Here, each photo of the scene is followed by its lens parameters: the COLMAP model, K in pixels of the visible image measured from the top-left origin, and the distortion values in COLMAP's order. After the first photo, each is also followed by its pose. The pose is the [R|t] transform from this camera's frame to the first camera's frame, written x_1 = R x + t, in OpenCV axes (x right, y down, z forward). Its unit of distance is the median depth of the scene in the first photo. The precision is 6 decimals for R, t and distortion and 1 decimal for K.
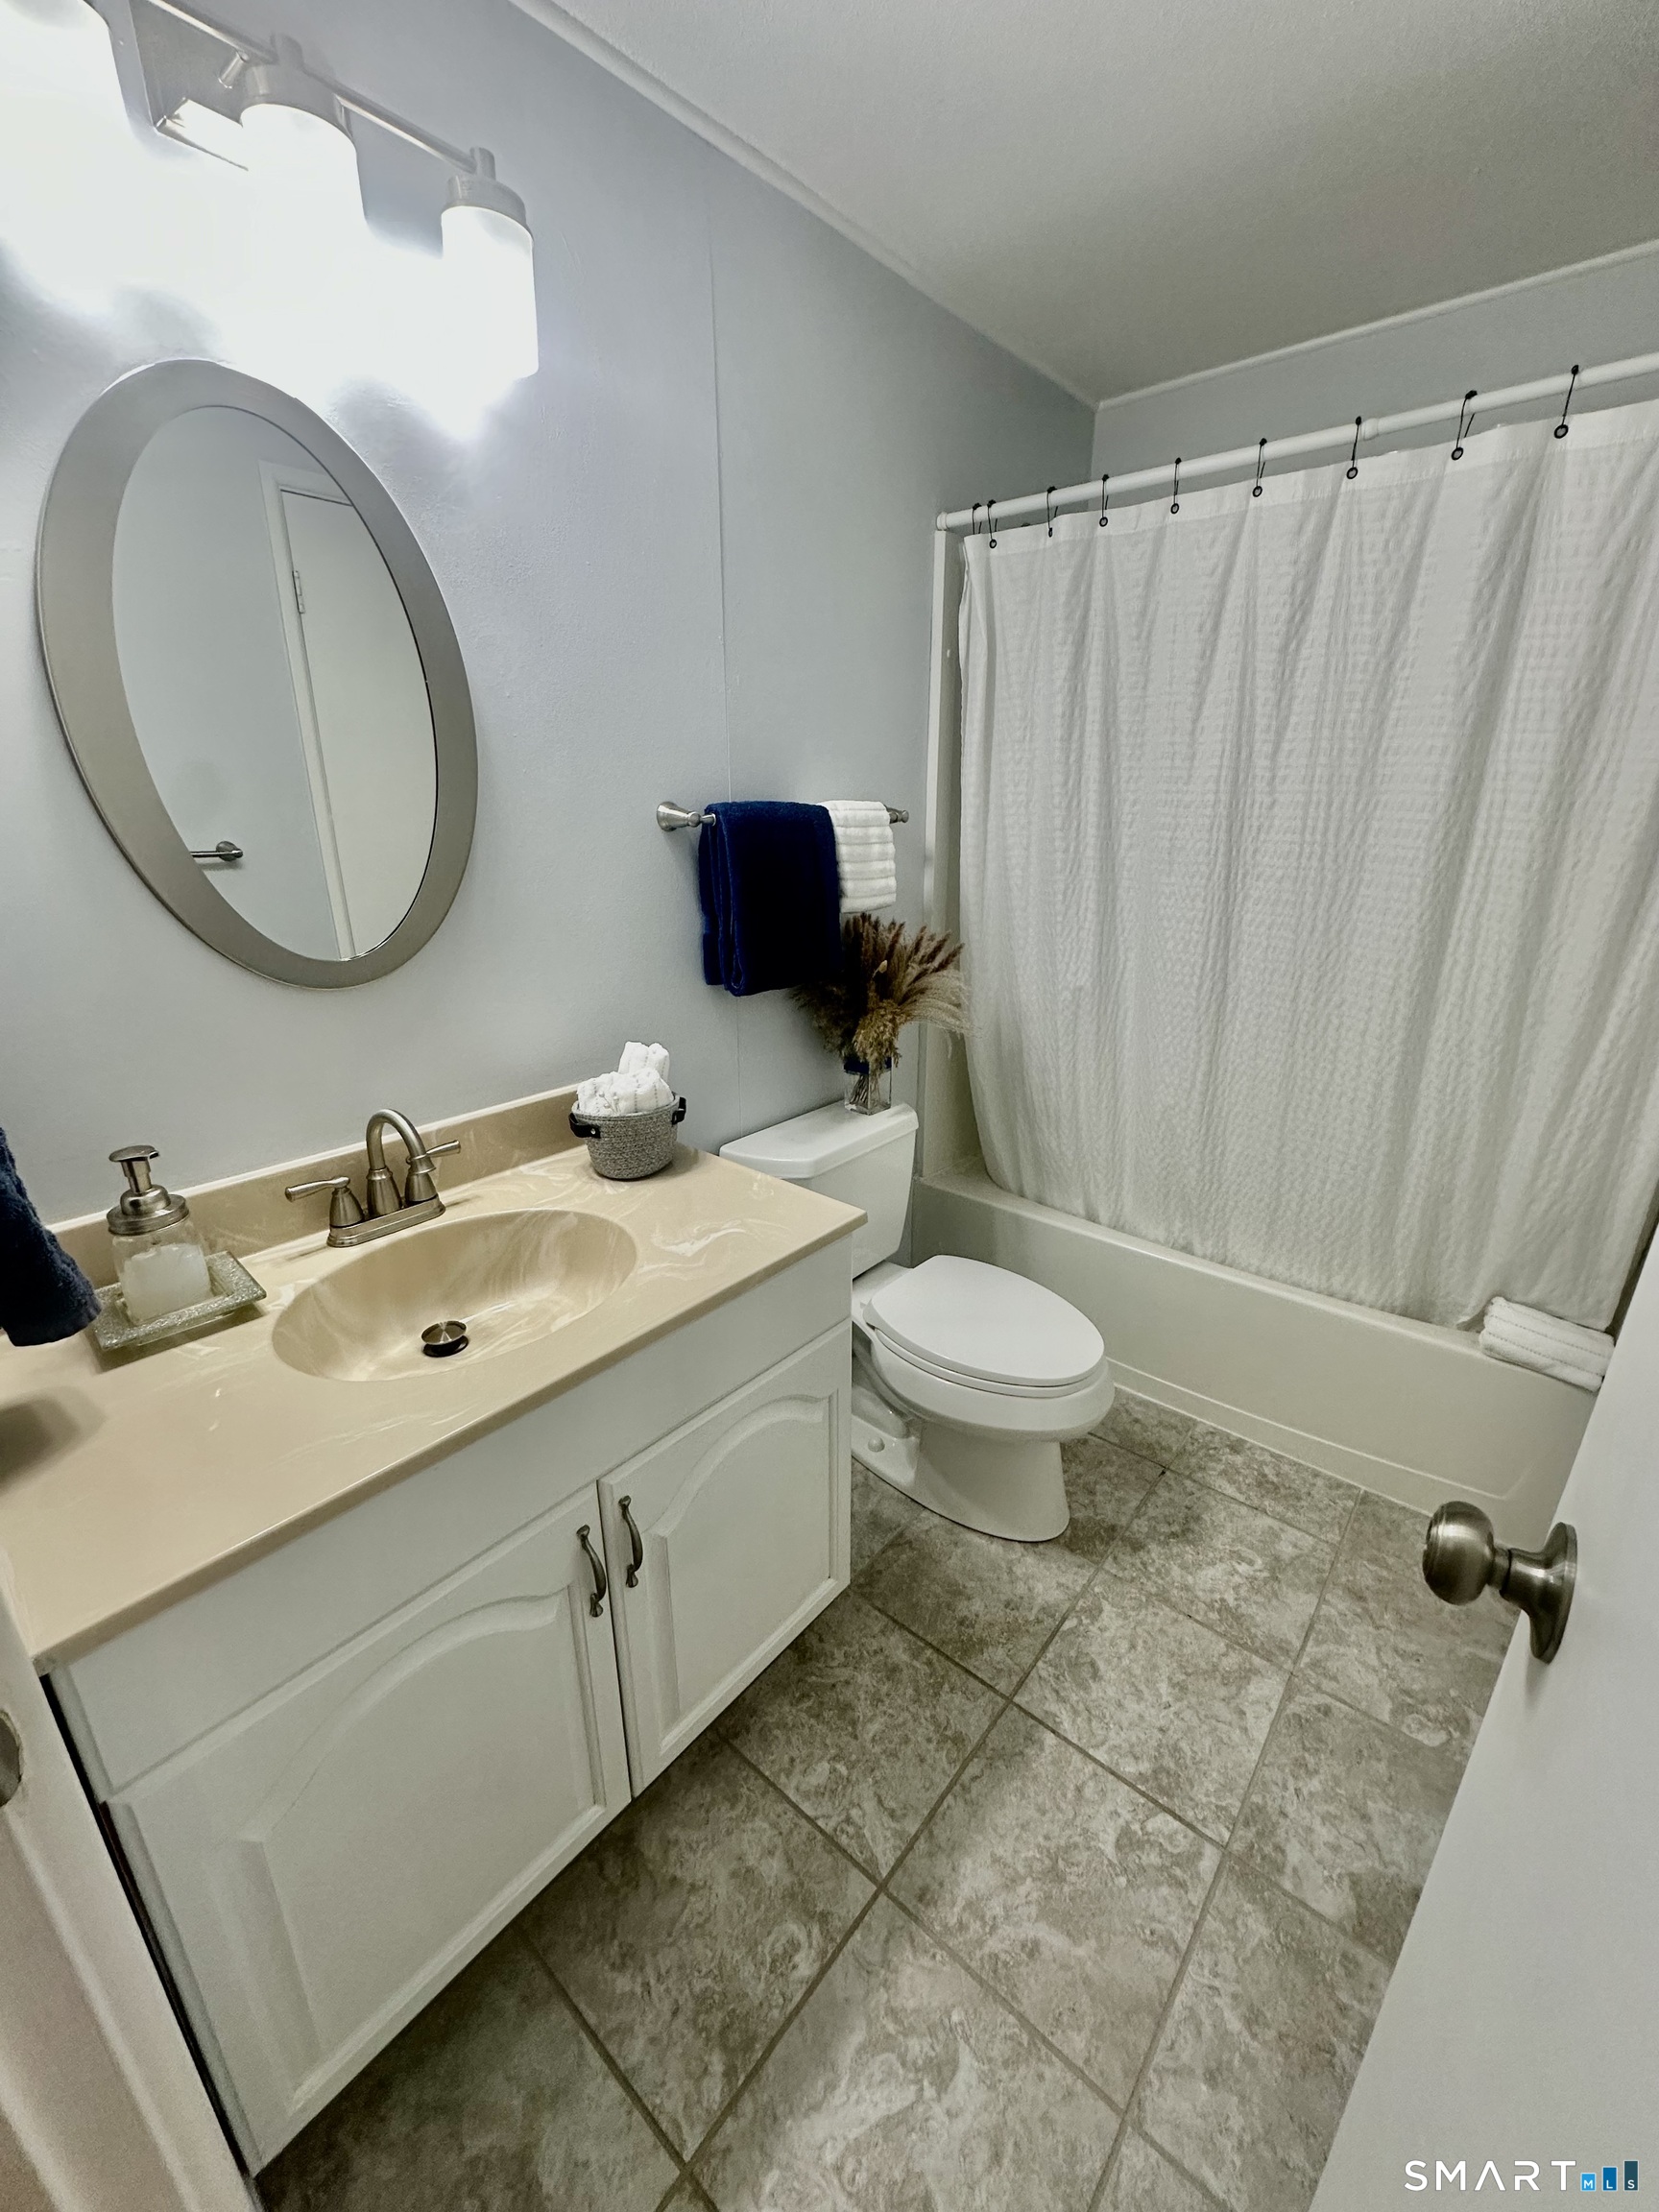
lens RADIAL K [[885.3, 0, 818.7], [0, 885.3, 1108.3], [0, 0, 1]] dist [-0.010536, -0.000085]
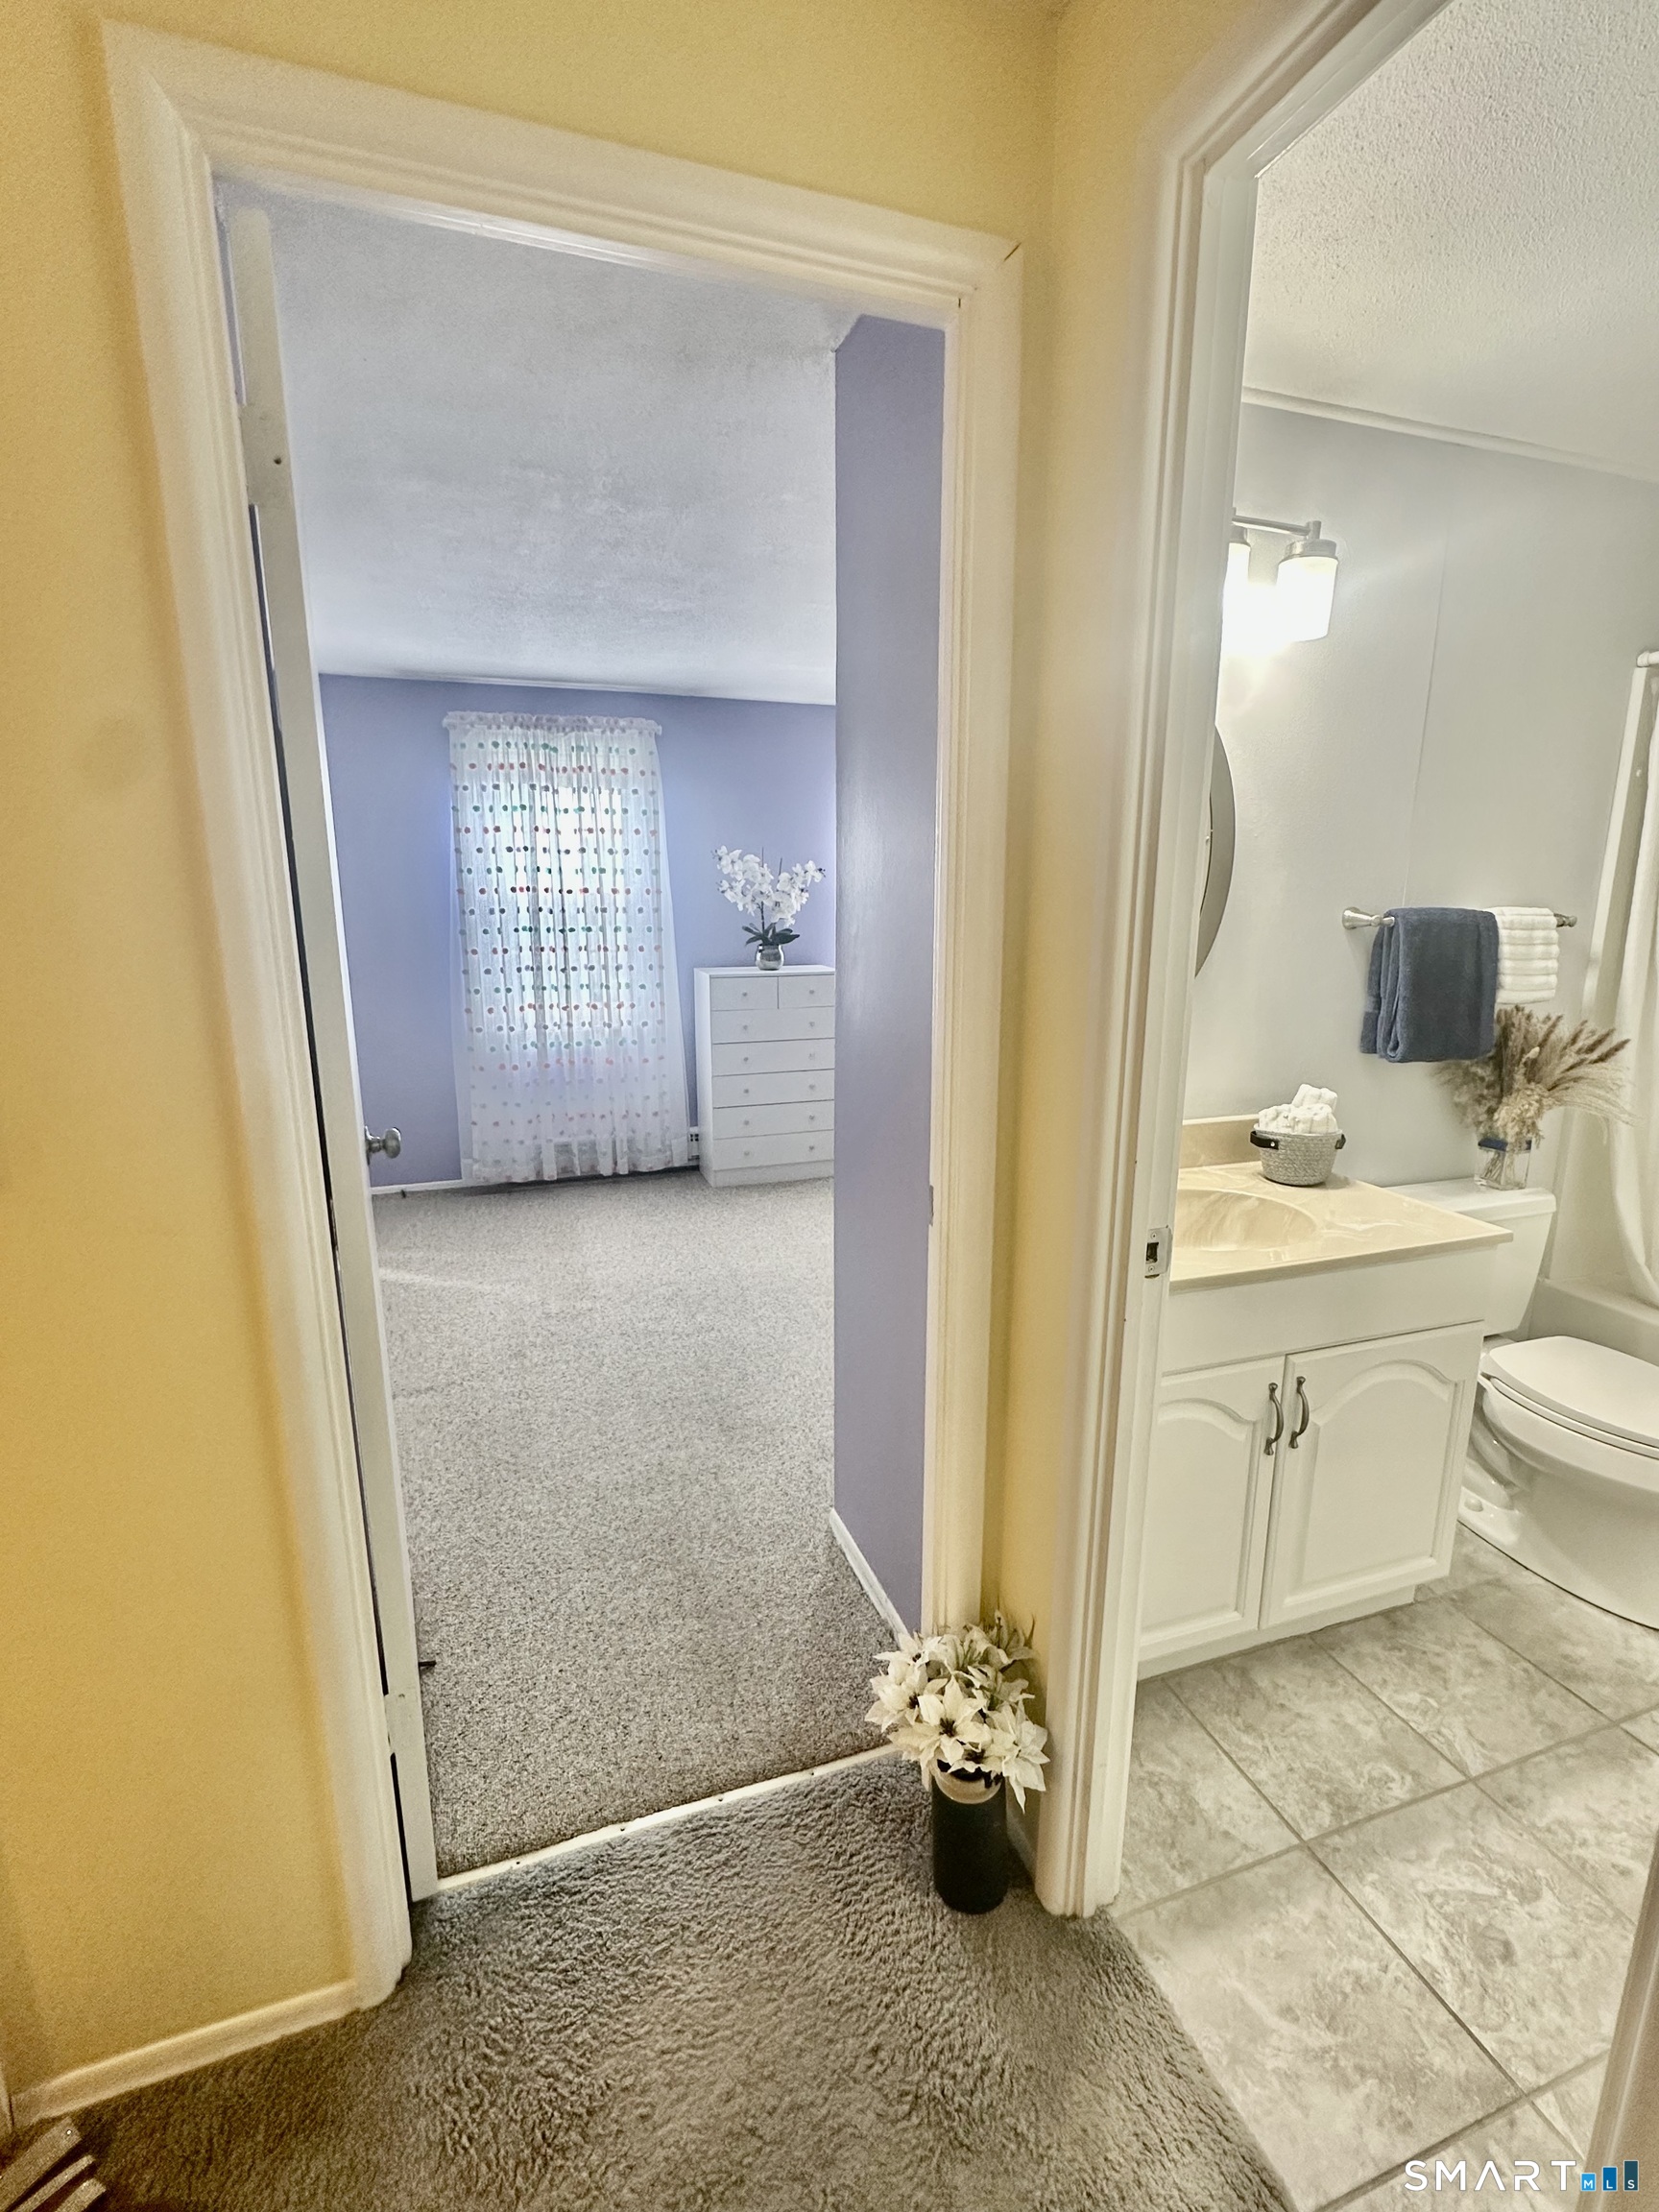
lens RADIAL K [[989.5, 0, 835.1], [0, 989.5, 1100.1], [0, 0, 1]] dist [0.000608, 0.000261]
pose [[0.869673, 0.107694, -0.481737, -0.106785], [-0.167511, 0.982388, -0.082788, 0.182360], [0.464337, 0.152695, 0.872396, -0.591176]]
